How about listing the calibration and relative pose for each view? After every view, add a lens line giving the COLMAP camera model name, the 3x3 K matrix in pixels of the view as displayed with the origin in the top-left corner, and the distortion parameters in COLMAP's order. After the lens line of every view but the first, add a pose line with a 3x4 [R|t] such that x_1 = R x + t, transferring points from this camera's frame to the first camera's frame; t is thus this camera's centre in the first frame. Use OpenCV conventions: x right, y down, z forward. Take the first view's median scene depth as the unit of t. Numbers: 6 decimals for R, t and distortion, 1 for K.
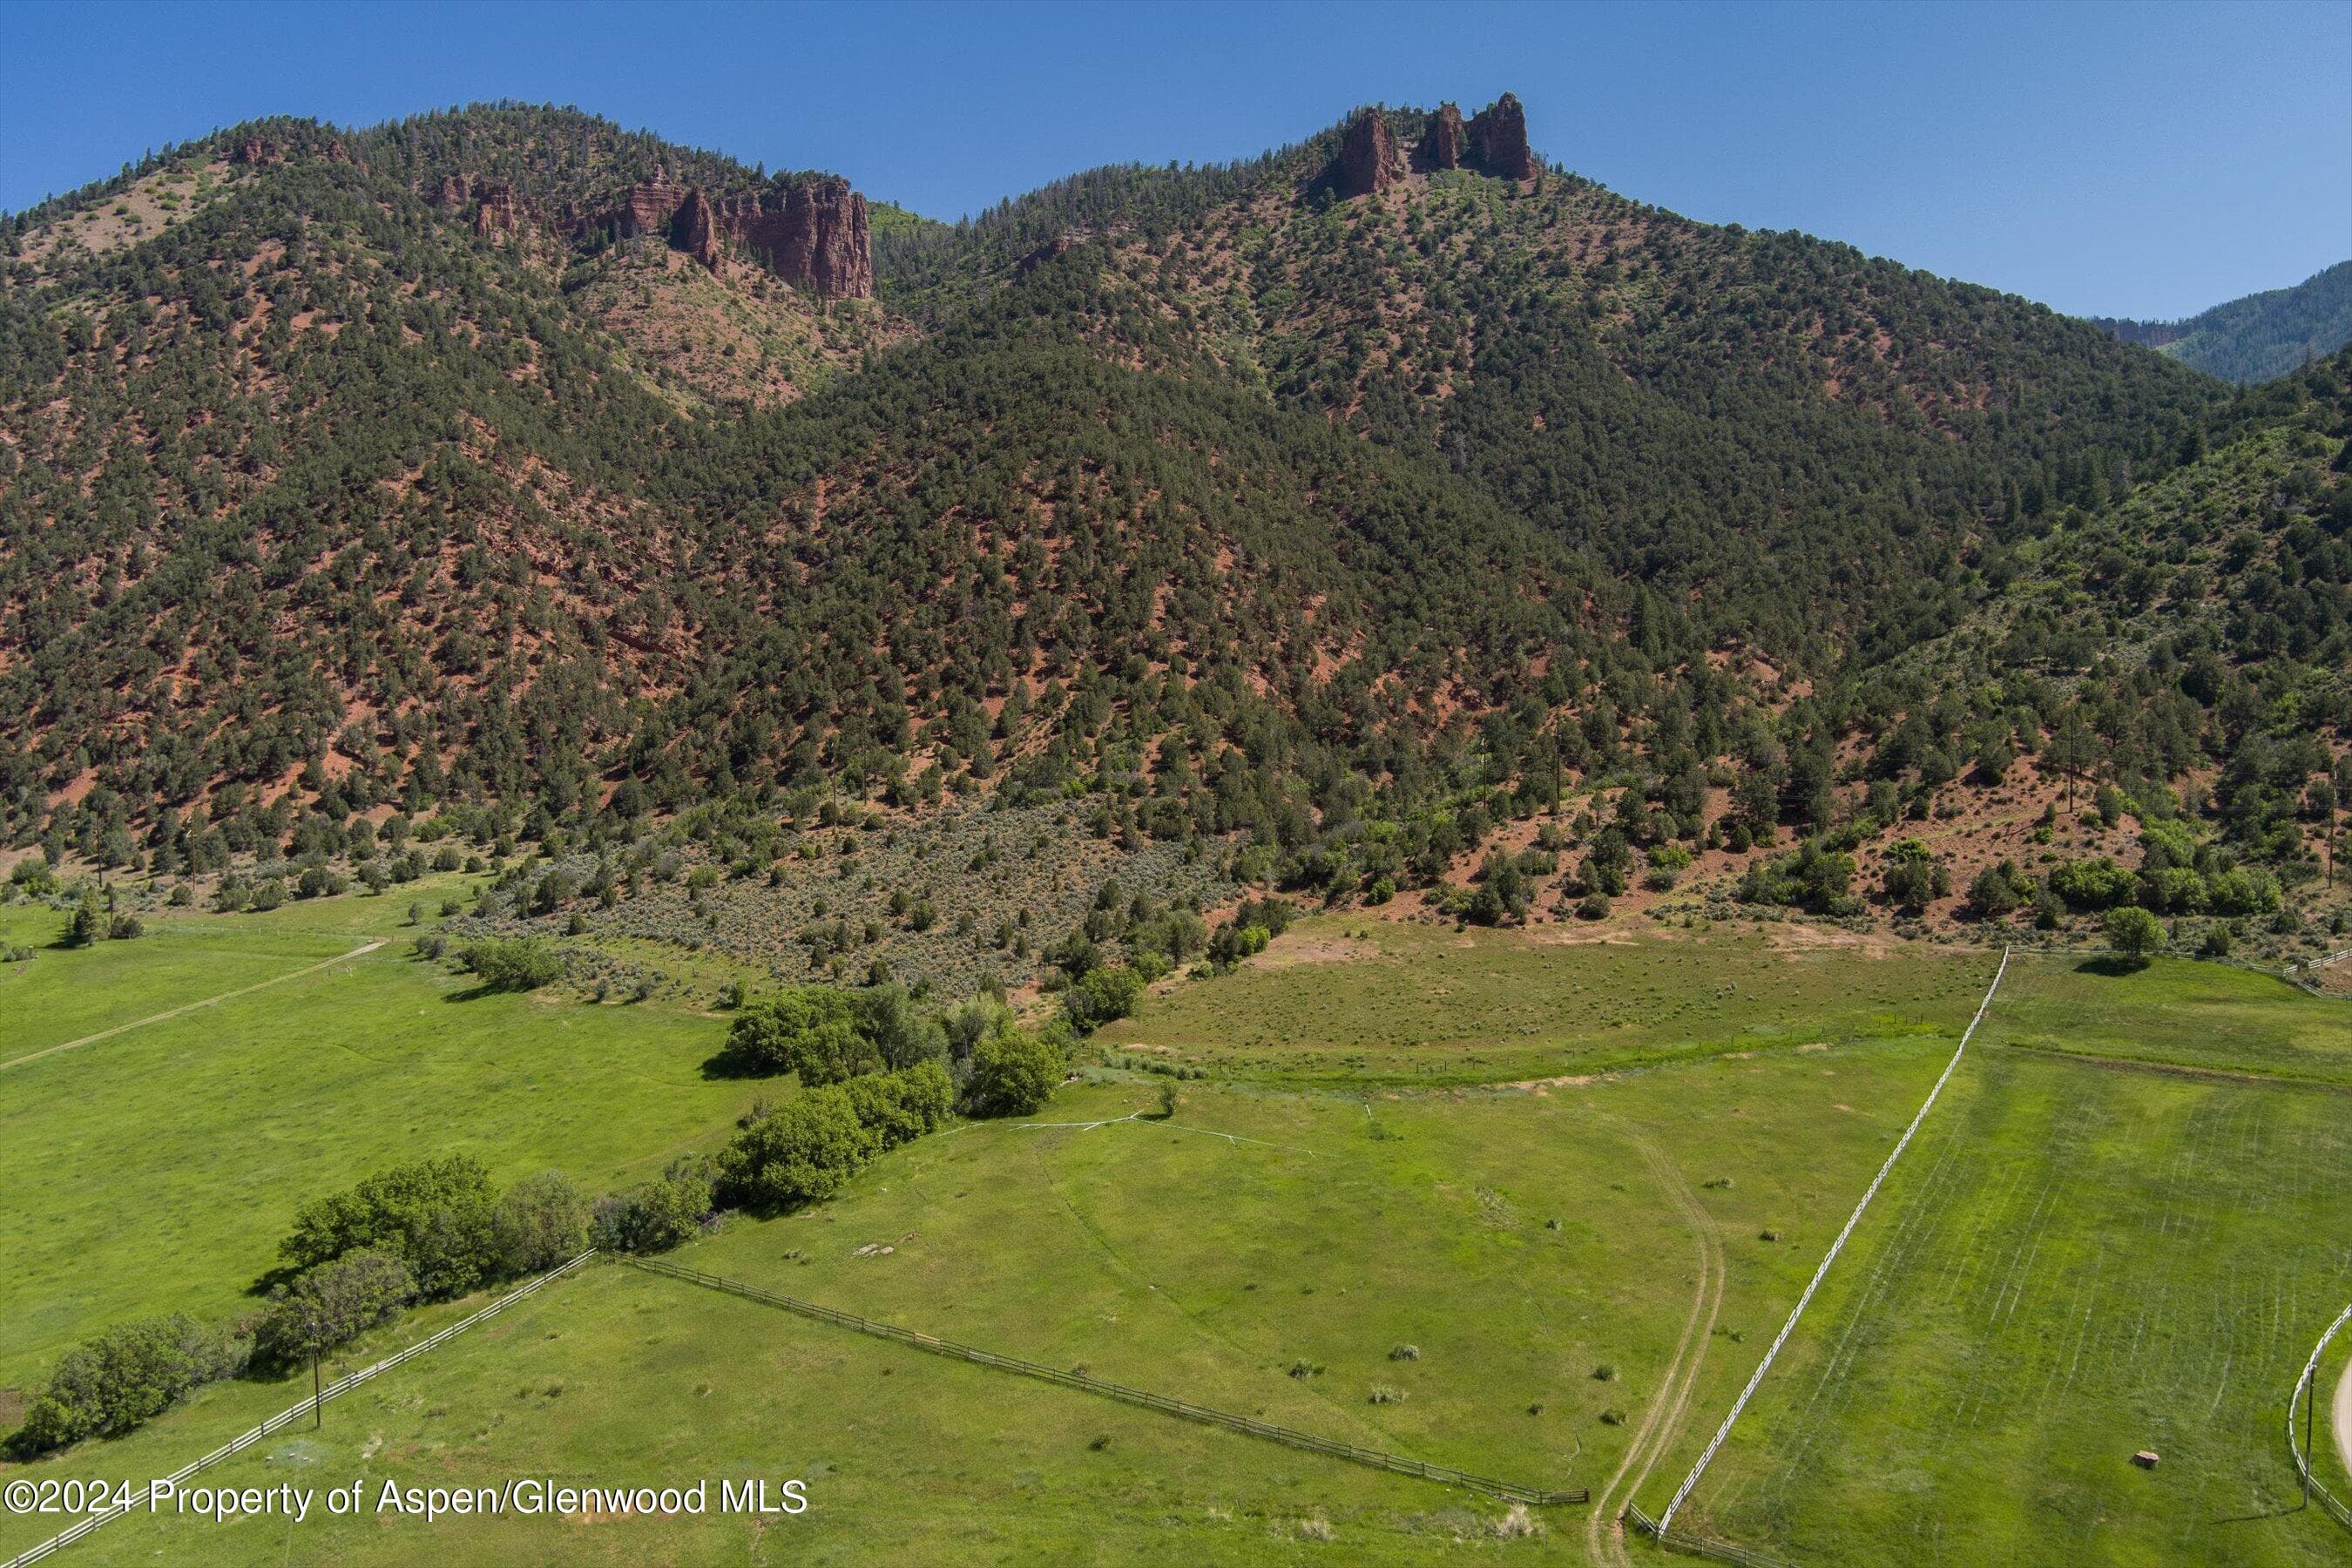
lens RADIAL K [[1889.1, 0, 1176.0], [0, 1889.1, 784.0], [0, 0, 1]] dist [-0.064080, 0.009671]
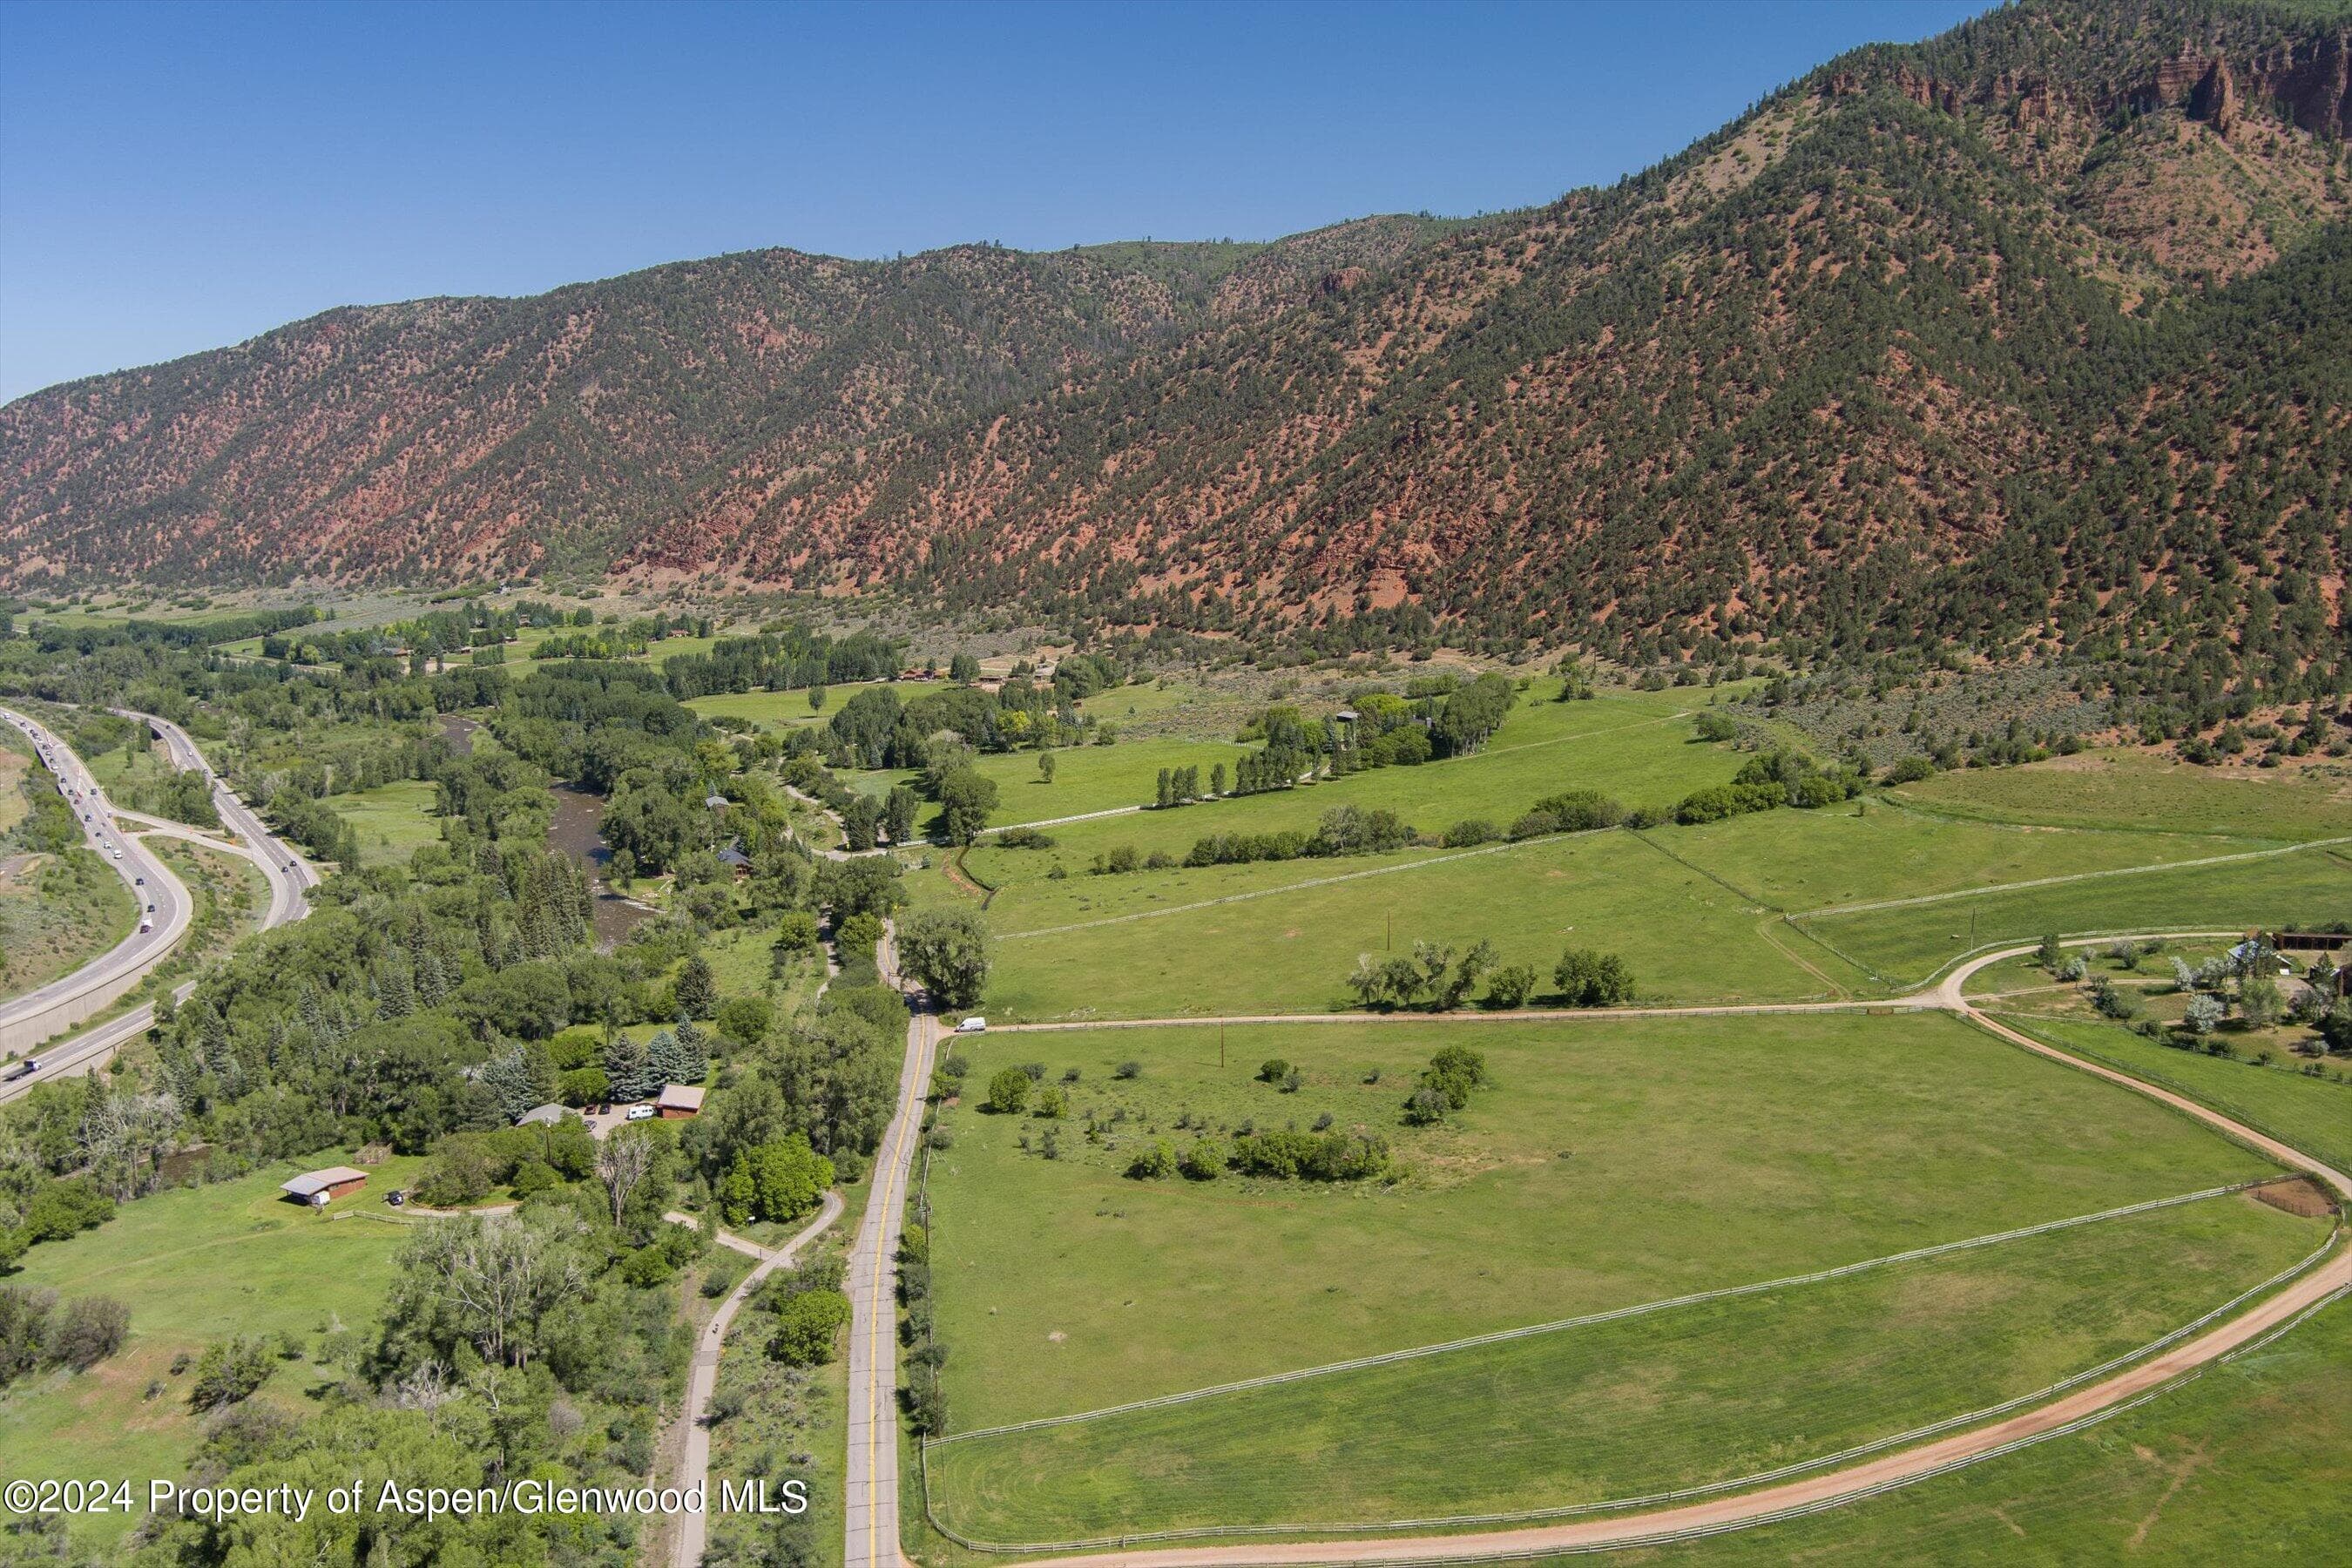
lens RADIAL K [[1902.4, 0, 1176.0], [0, 1902.4, 784.0], [0, 0, 1]] dist [-0.081514, 0.041114]
pose [[0.657818, 0.121233, -0.743356, 0.311124], [-0.026767, 0.990100, 0.137788, -0.044377], [0.752701, -0.070742, 0.654550, -0.317539]]
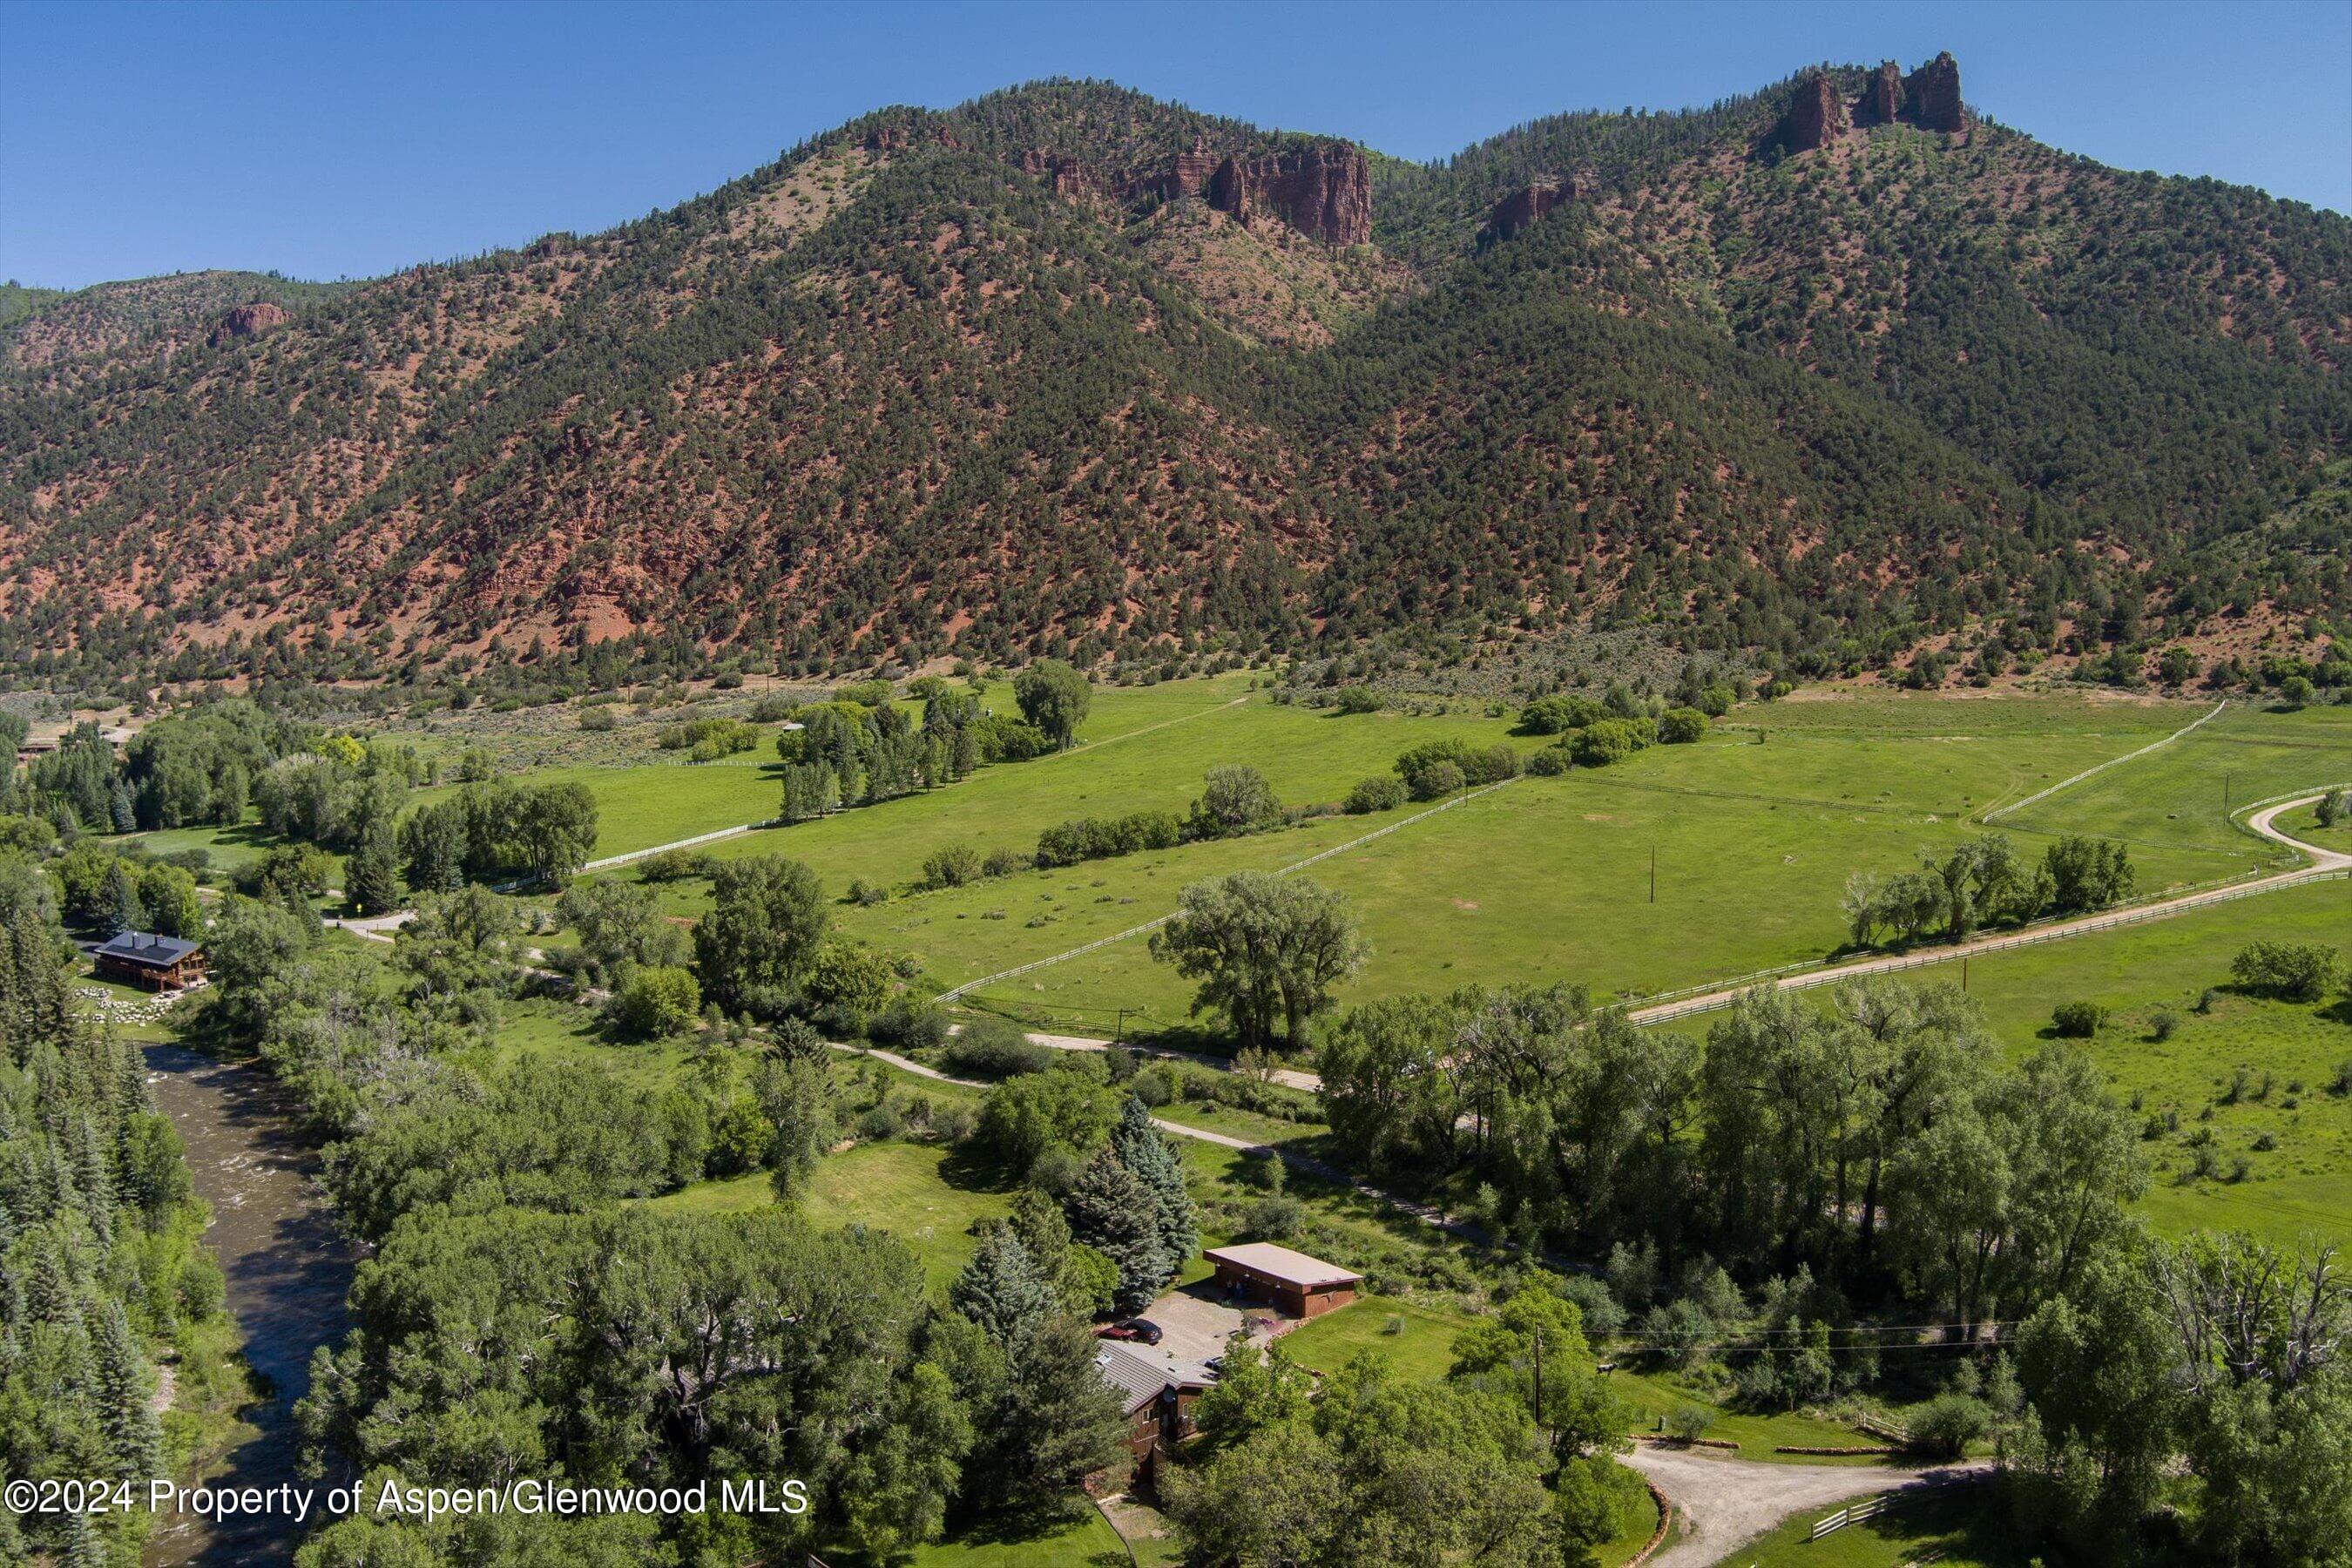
lens RADIAL K [[1890.8, 0, 1179.8], [0, 1890.8, 785.5], [0, 0, 1]] dist [-0.064920, 0.000619]
pose [[0.979425, 0.029226, -0.199682, -0.057482], [-0.019062, 0.998432, 0.052636, 0.032225], [0.200908, -0.047747, 0.978446, -0.311753]]
